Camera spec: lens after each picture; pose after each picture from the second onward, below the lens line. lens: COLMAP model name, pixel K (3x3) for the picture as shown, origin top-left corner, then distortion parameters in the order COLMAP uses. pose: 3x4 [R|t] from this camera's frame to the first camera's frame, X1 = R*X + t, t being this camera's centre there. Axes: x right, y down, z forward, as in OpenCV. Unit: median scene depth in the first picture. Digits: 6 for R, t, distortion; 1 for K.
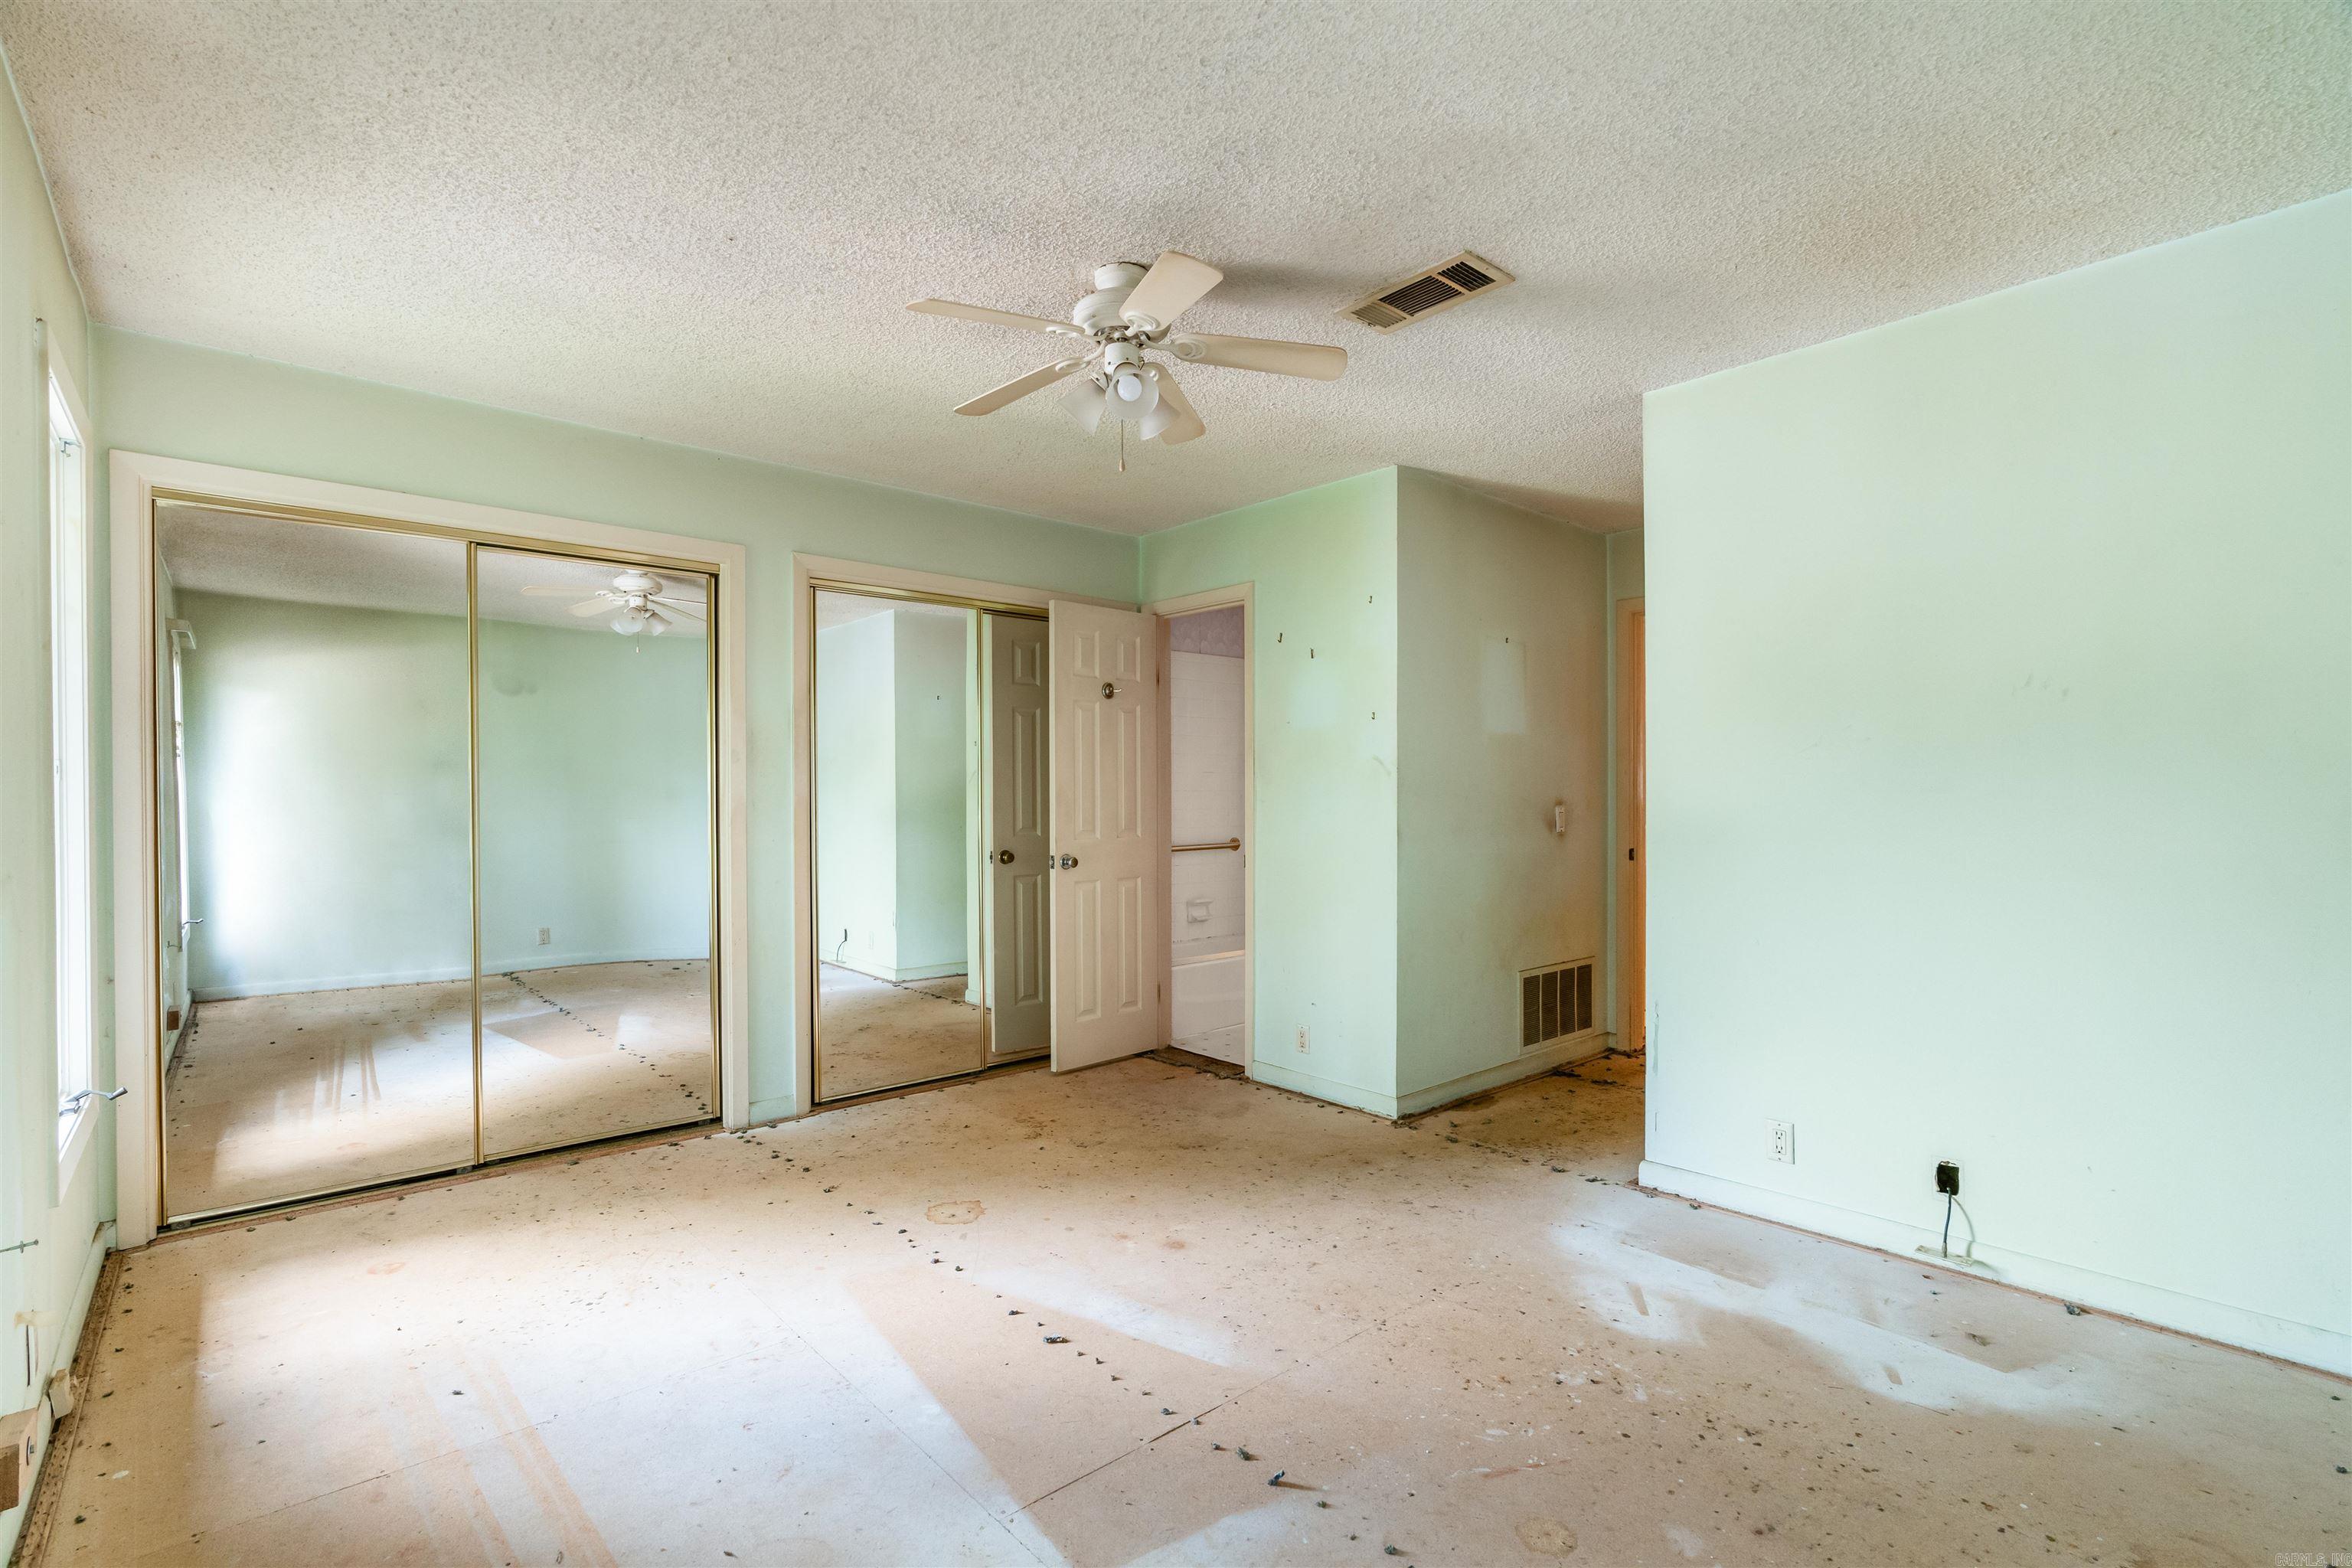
lens RADIAL K [[1087.7, 0, 1180.9], [0, 1087.7, 788.0], [0, 0, 1]] dist [-0.004646, 0.001679]
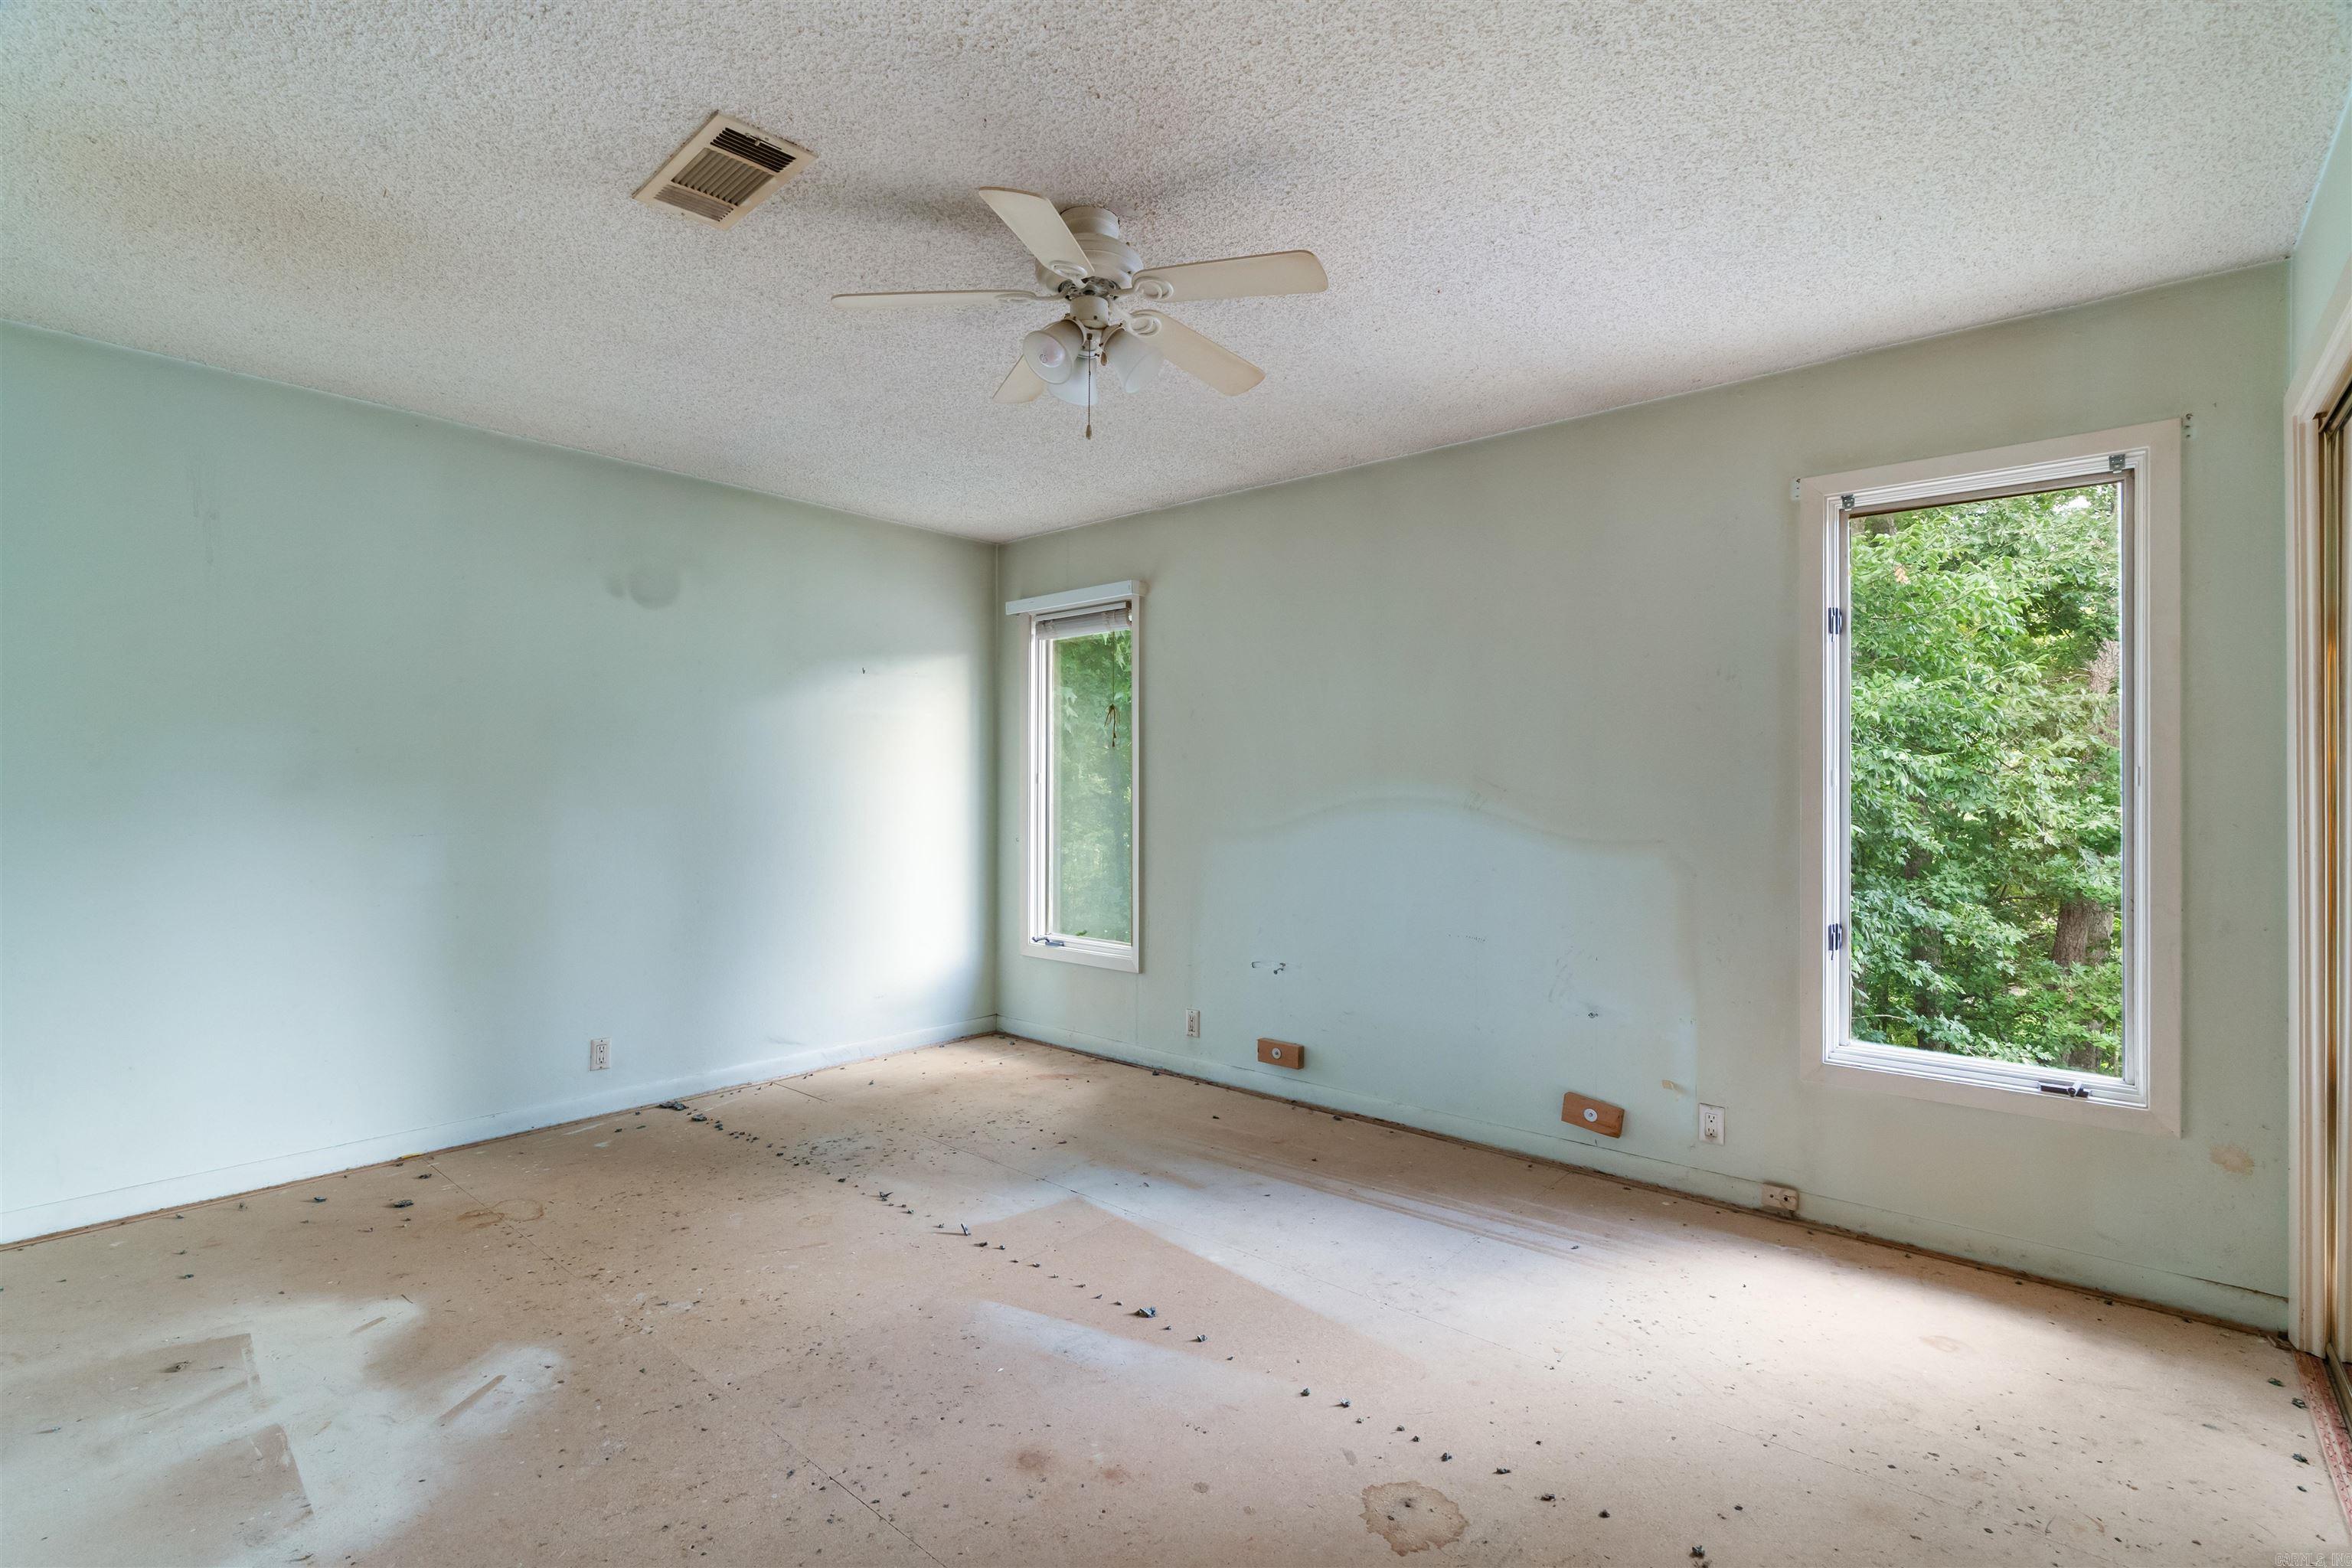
lens RADIAL K [[1087.7, 0, 1175.2], [0, 1087.7, 793.0], [0, 0, 1]] dist [-0.004646, 0.001679]
pose [[-0.991494, -0.002173, -0.130132, -0.005113], [-0.002287, 0.999997, 0.000725, 0.002677], [0.130130, 0.001017, -0.991496, 1.798767]]
